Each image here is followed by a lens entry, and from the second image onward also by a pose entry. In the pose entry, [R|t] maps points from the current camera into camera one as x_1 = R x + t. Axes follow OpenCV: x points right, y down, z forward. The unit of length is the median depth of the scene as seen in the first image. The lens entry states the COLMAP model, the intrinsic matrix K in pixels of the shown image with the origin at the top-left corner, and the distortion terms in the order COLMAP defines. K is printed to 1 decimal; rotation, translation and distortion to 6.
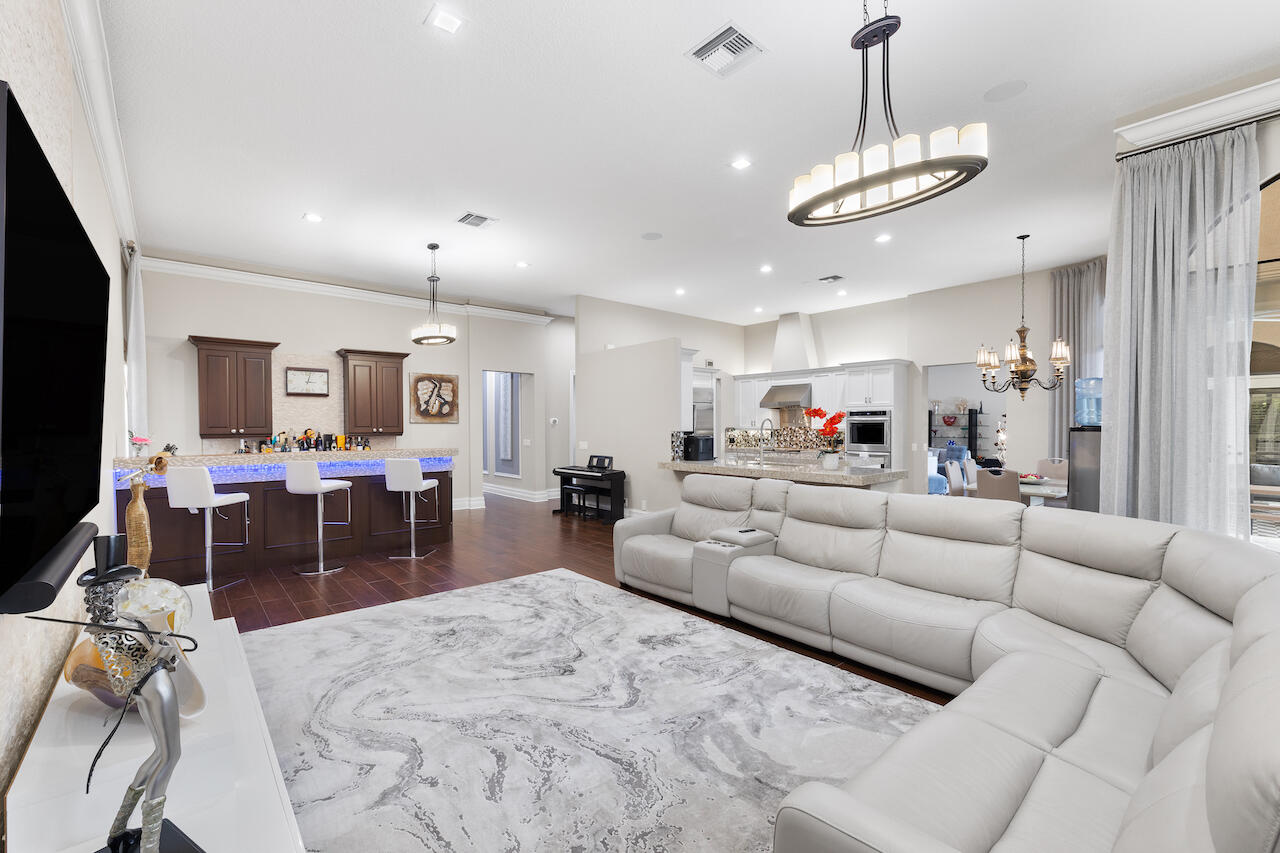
lens RADIAL K [[543.9, 0, 636.9], [0, 543.9, 431.8], [0, 0, 1]] dist [0.000066, -0.000003]
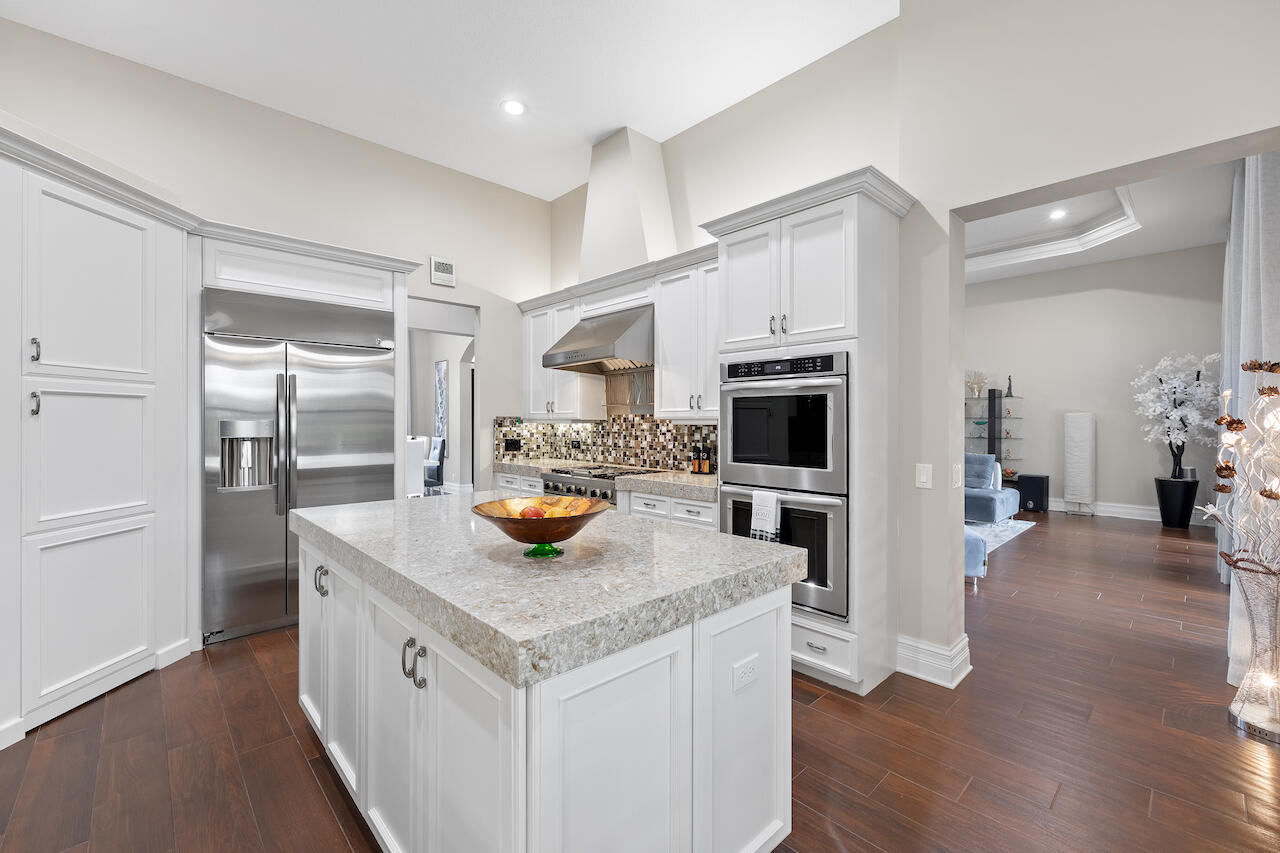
lens RADIAL K [[543.9, 0, 638.5], [0, 543.9, 422.6], [0, 0, 1]] dist [0.000066, -0.000003]
pose [[0.998917, 0.002508, 0.046466, 0.279419], [-0.002015, 0.999941, -0.010666, 0.001519], [-0.046490, 0.010560, 0.998863, 0.586092]]
